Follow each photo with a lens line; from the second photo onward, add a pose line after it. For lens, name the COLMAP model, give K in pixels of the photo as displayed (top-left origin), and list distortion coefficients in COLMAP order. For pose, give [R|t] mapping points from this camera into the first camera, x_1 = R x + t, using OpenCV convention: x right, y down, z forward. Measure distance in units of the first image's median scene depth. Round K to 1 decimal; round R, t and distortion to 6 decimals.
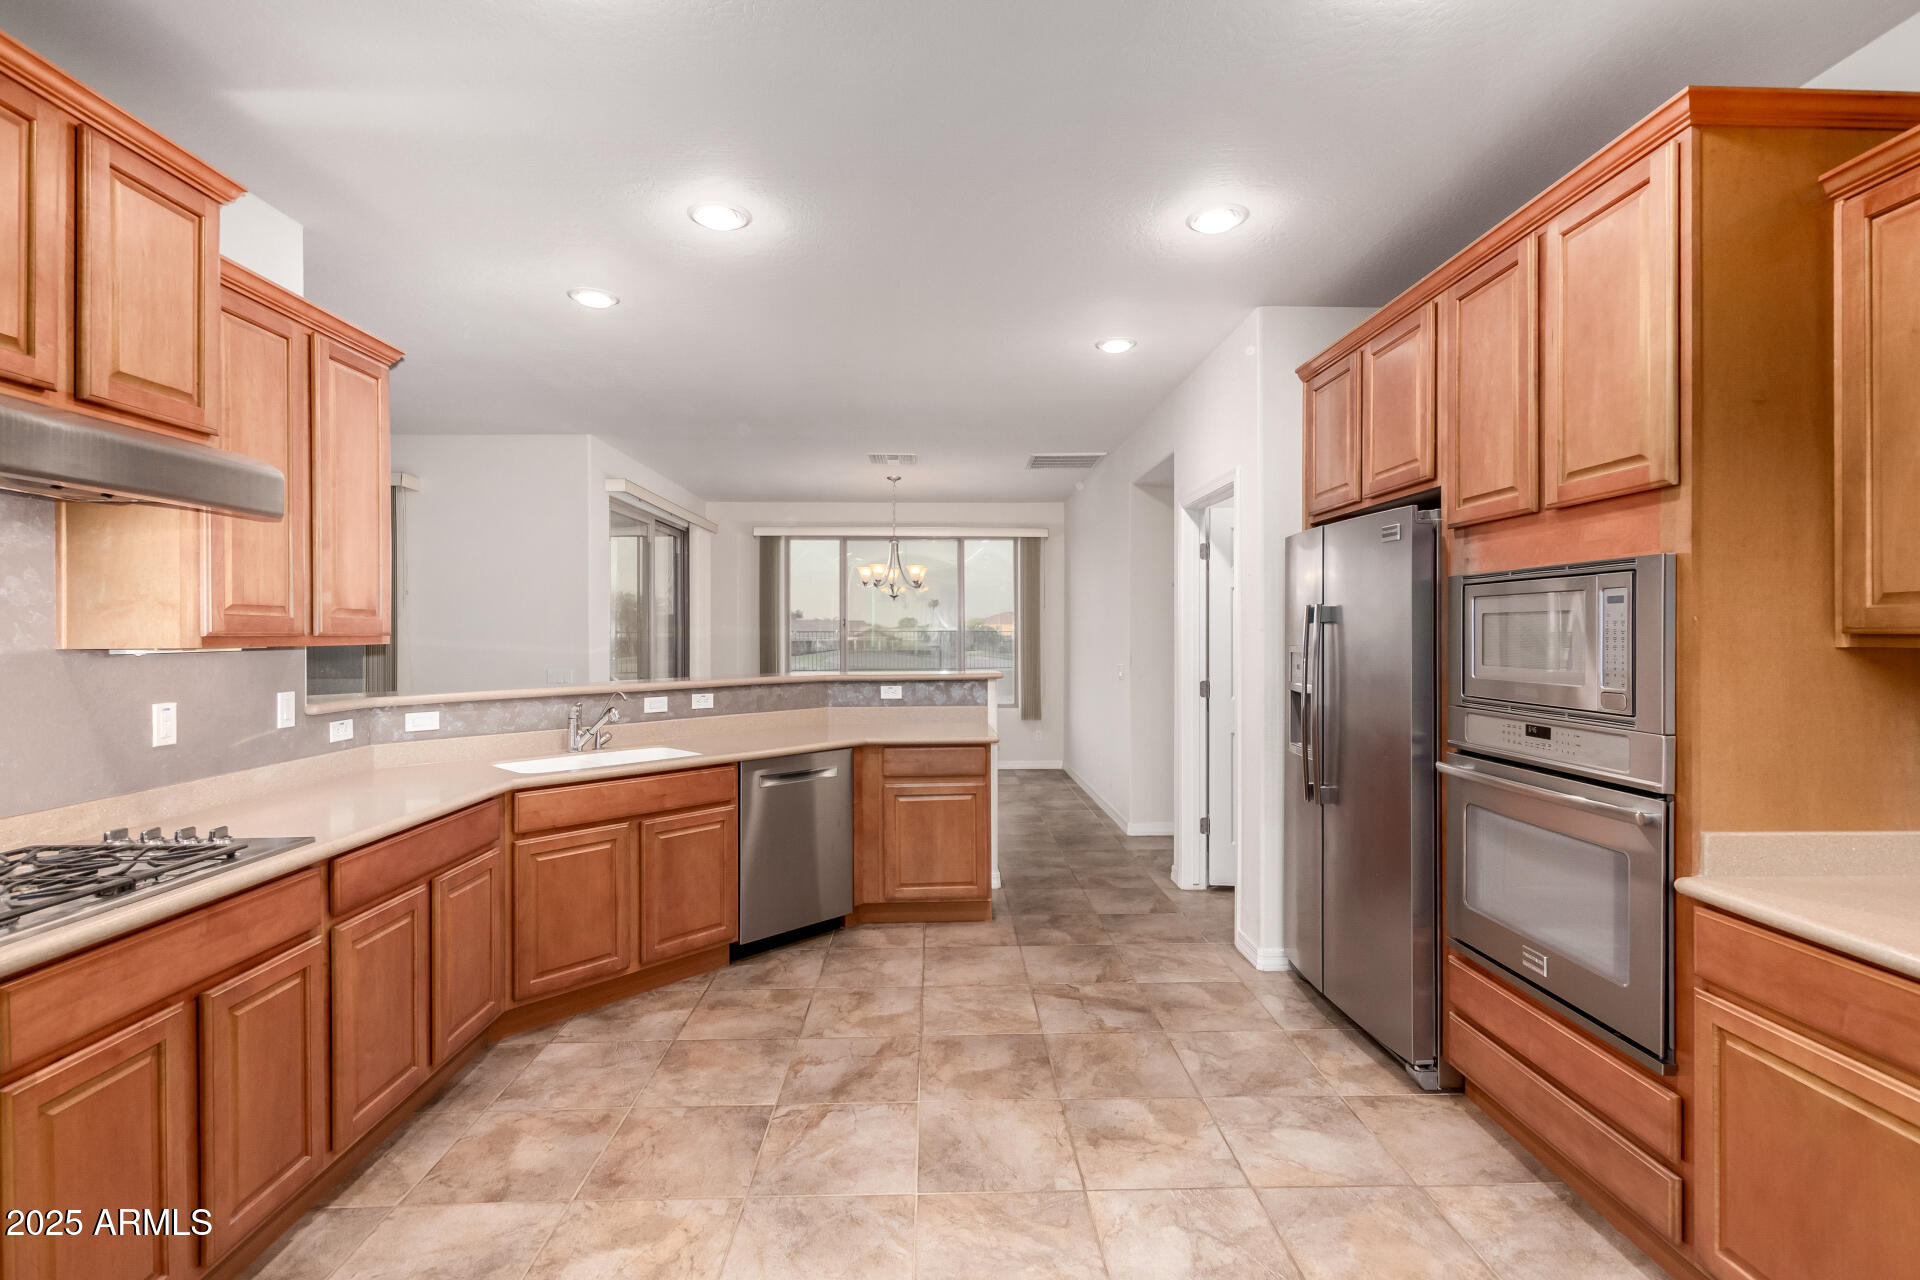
lens RADIAL K [[893.6, 0, 960.0], [0, 893.6, 640.0], [0, 0, 1]] dist [0.002850, -0.000997]
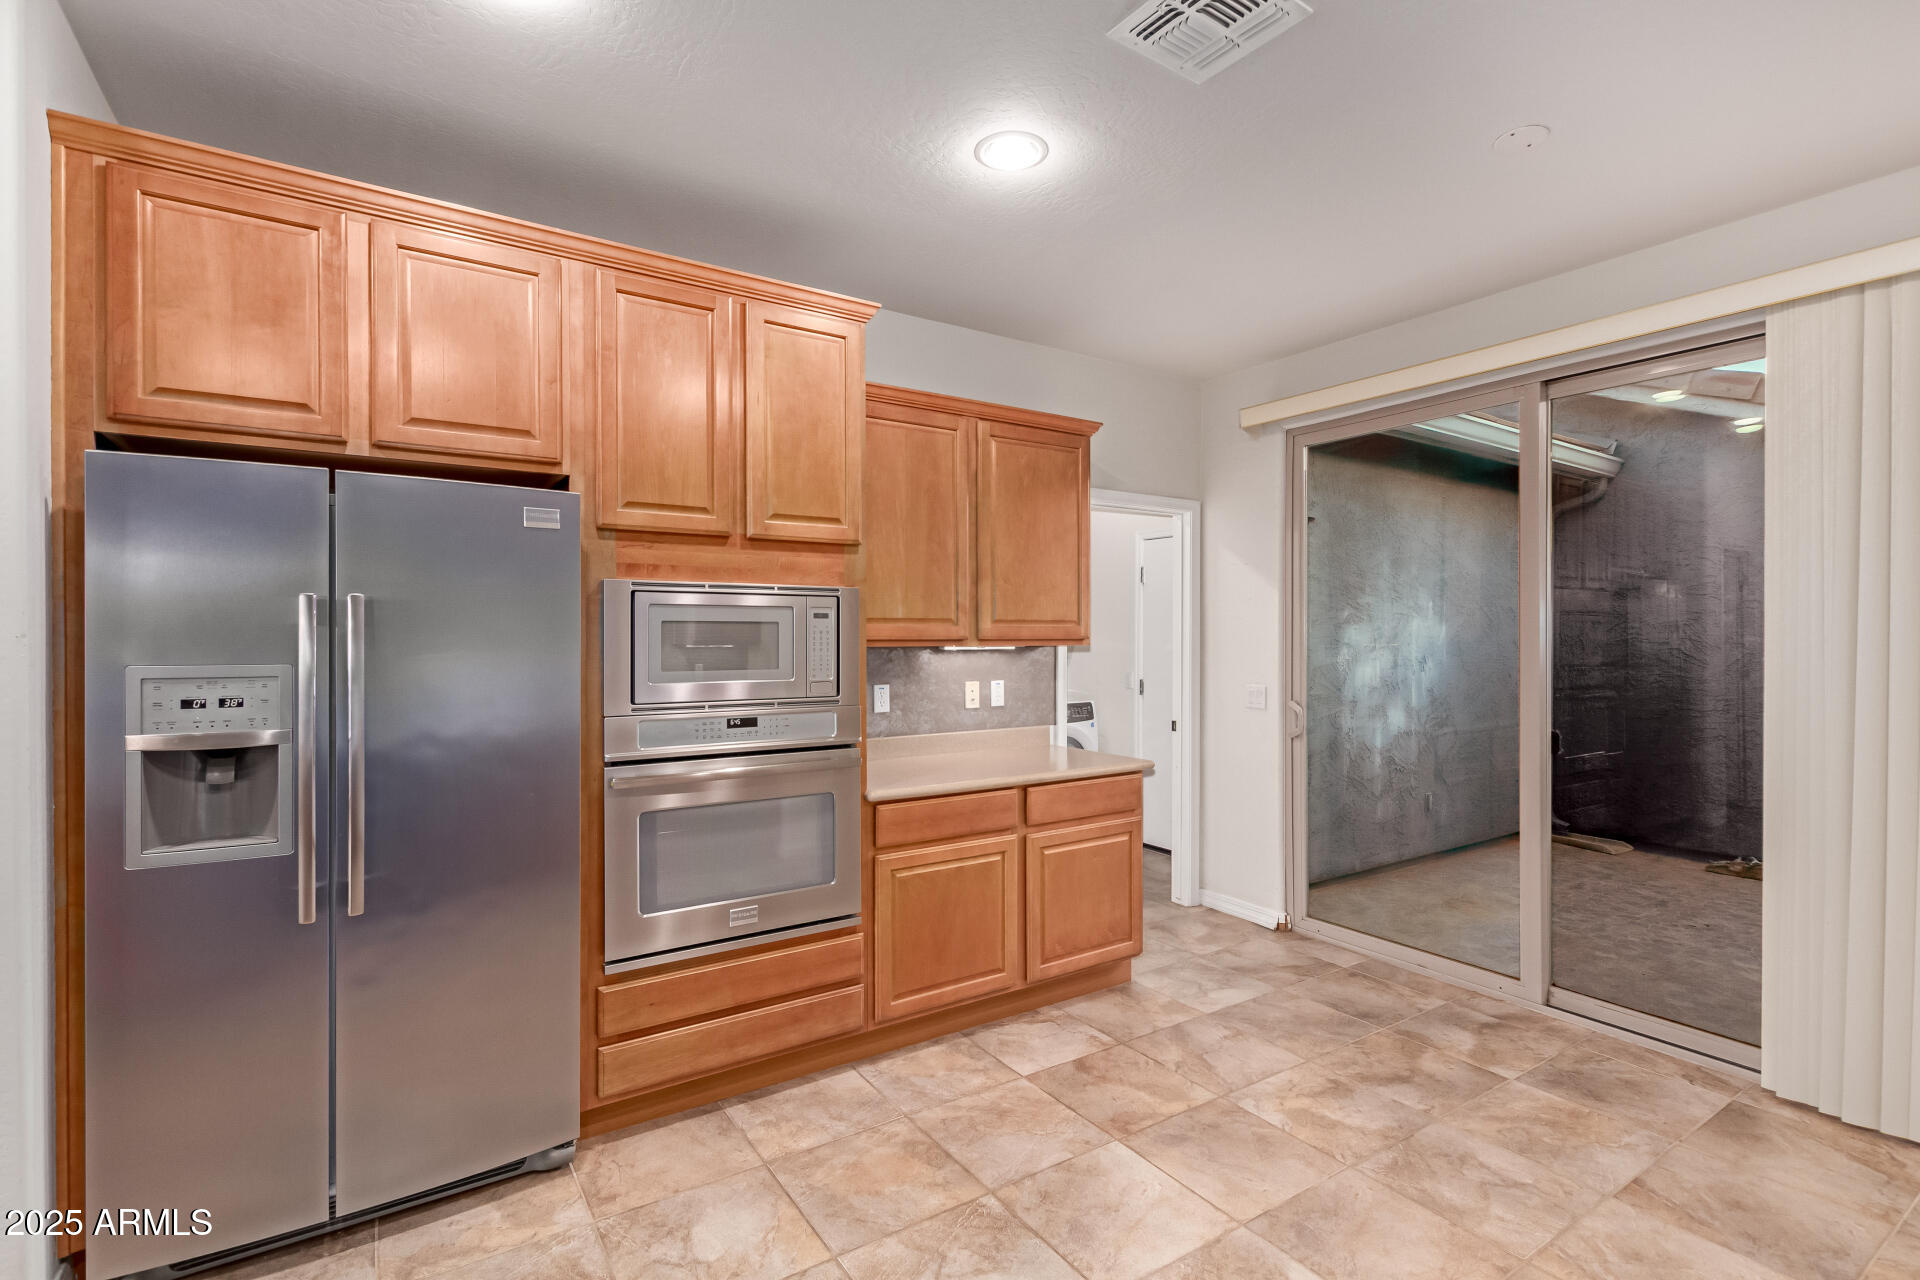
lens RADIAL K [[865.3, 0, 946.9], [0, 865.3, 644.1], [0, 0, 1]] dist [-0.000683, -0.004775]
pose [[-0.521058, -0.007366, 0.853489, -0.393940], [0.006523, 0.999899, 0.012612, -0.012156], [-0.853496, 0.012139, -0.520958, 1.135925]]
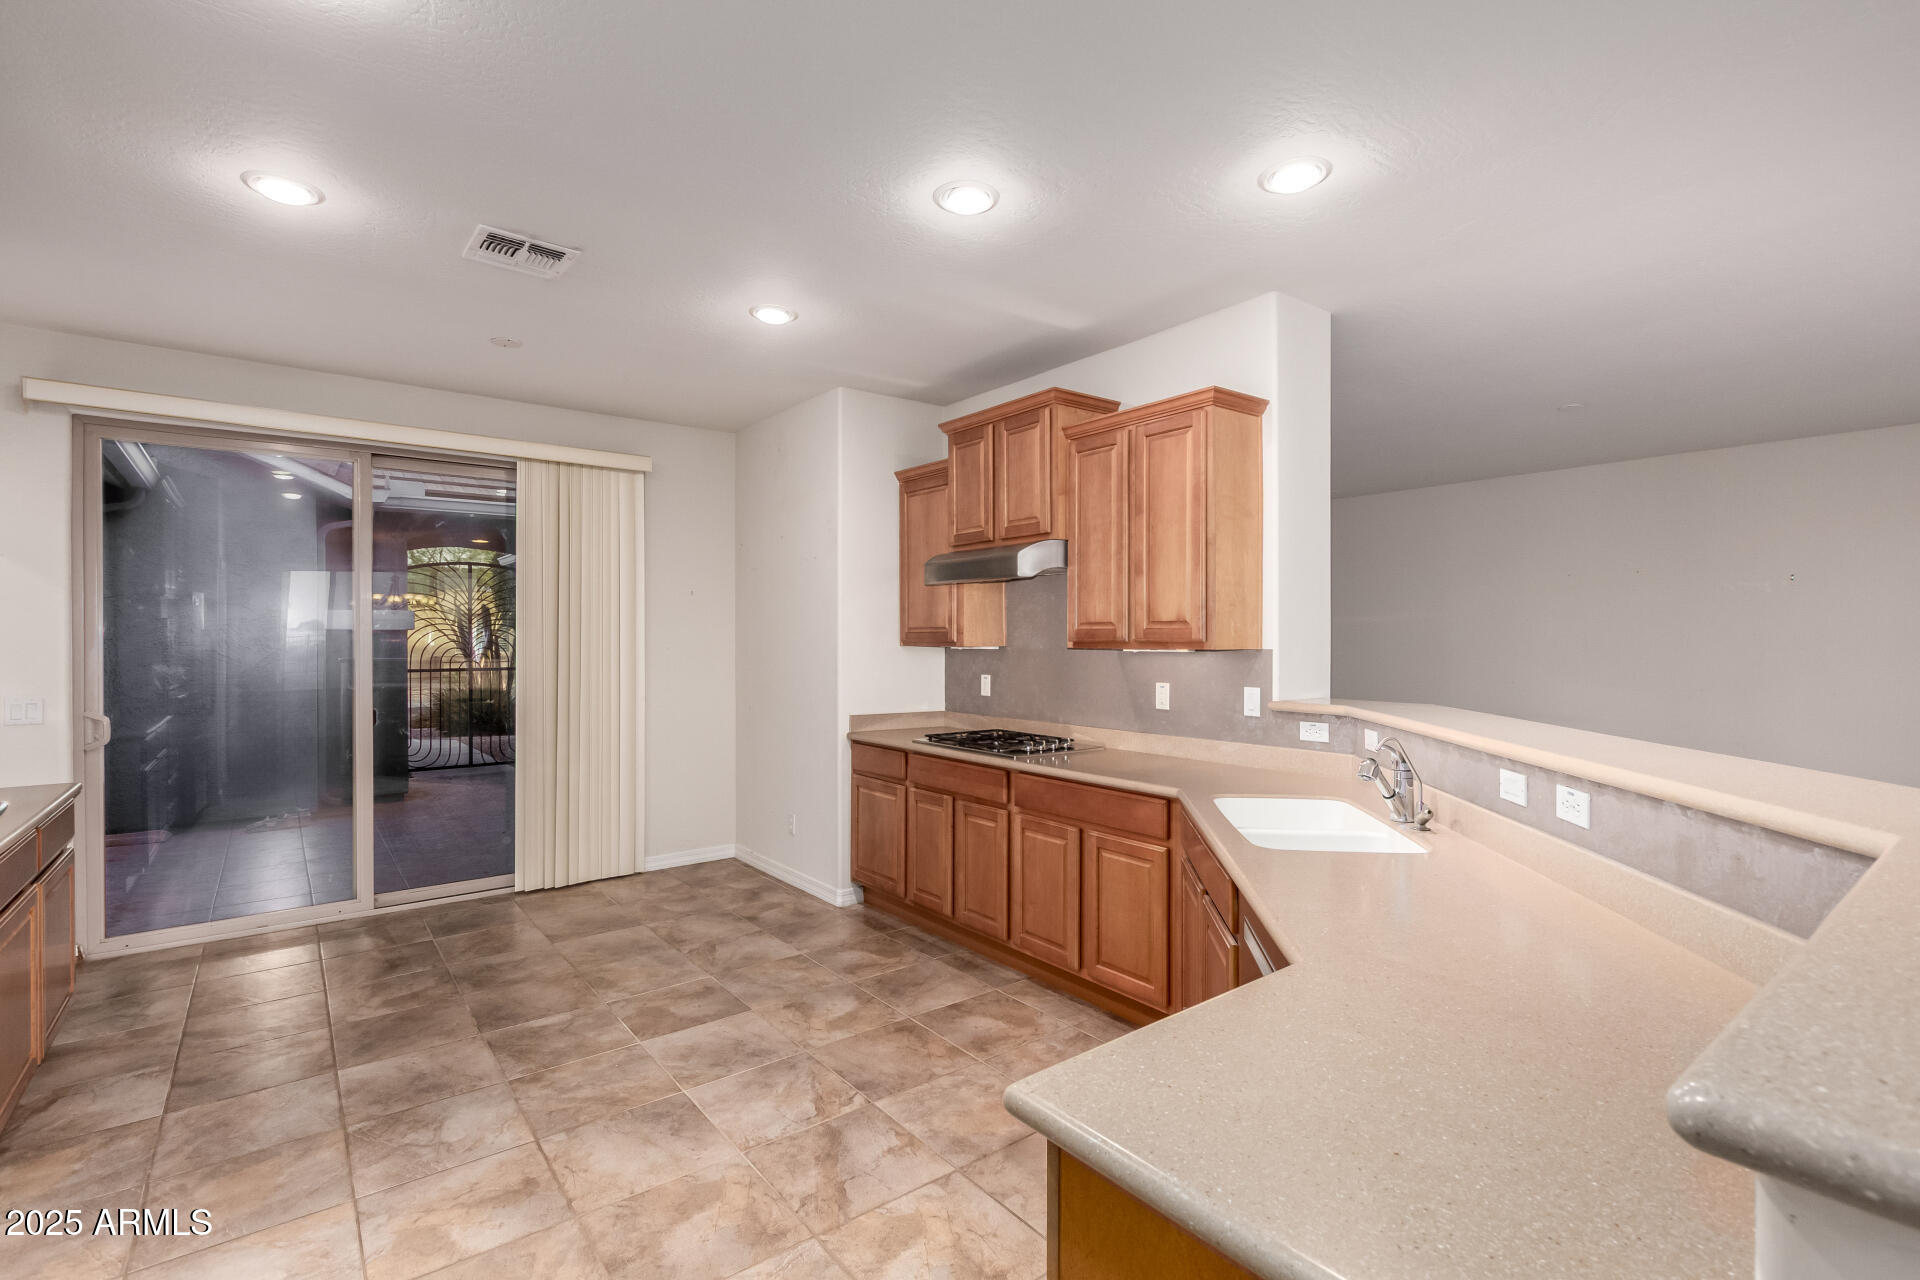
lens RADIAL K [[882.3, 0, 967.9], [0, 882.3, 634.6], [0, 0, 1]] dist [0.005384, -0.000701]
pose [[-0.807251, 0.003253, -0.590199, 0.298214], [-0.000815, 0.999978, 0.006626, -0.023944], [0.590208, 0.005830, -0.807230, 1.853419]]
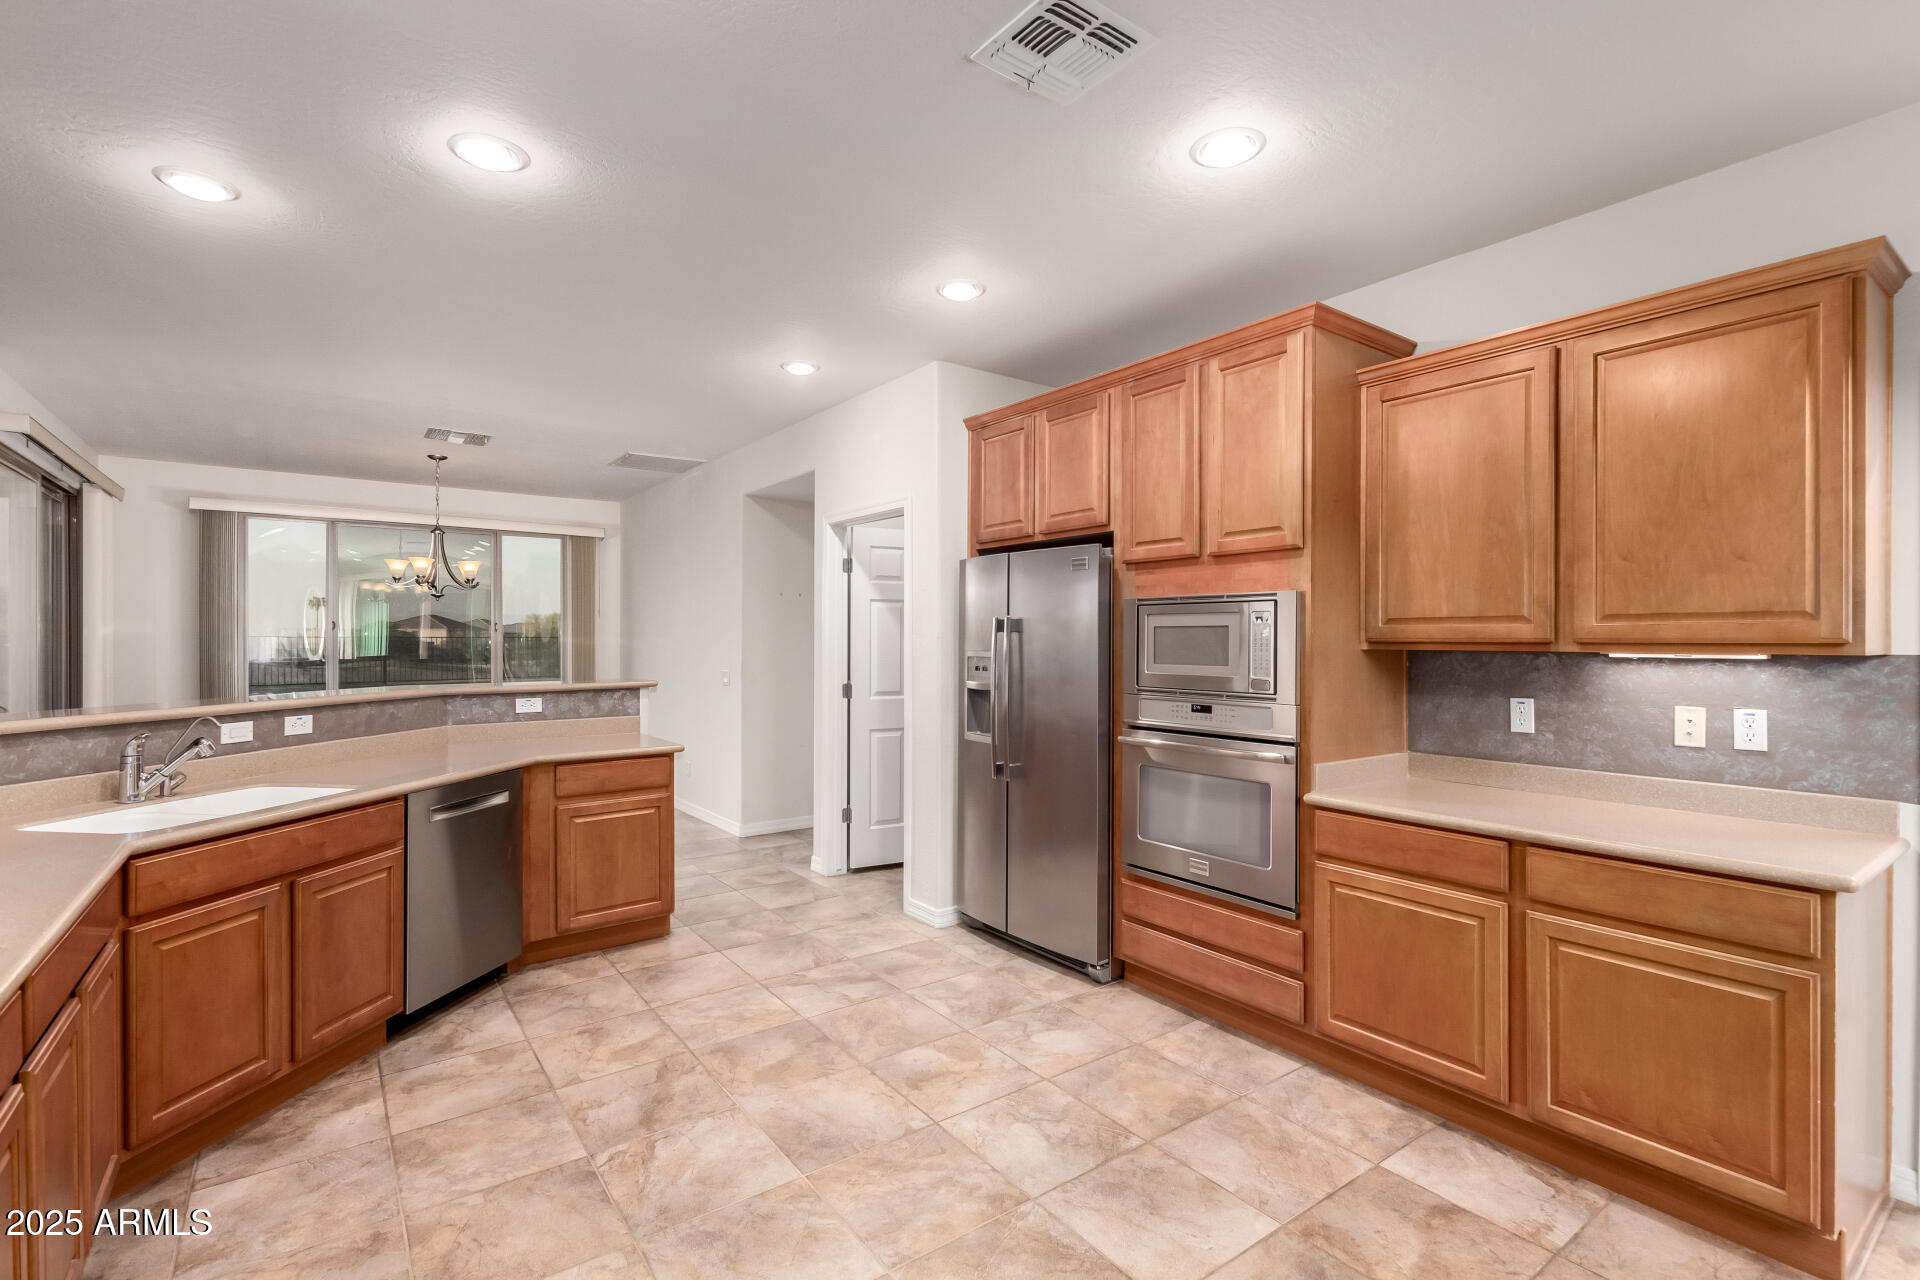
lens RADIAL K [[884.5, 0, 980.7], [0, 884.5, 651.2], [0, 0, 1]] dist [0.008507, -0.007750]
pose [[0.815685, -0.004663, 0.578477, -0.394987], [0.001802, 0.999983, 0.005519, 0.000613], [-0.578493, -0.003459, 0.815680, 0.030716]]
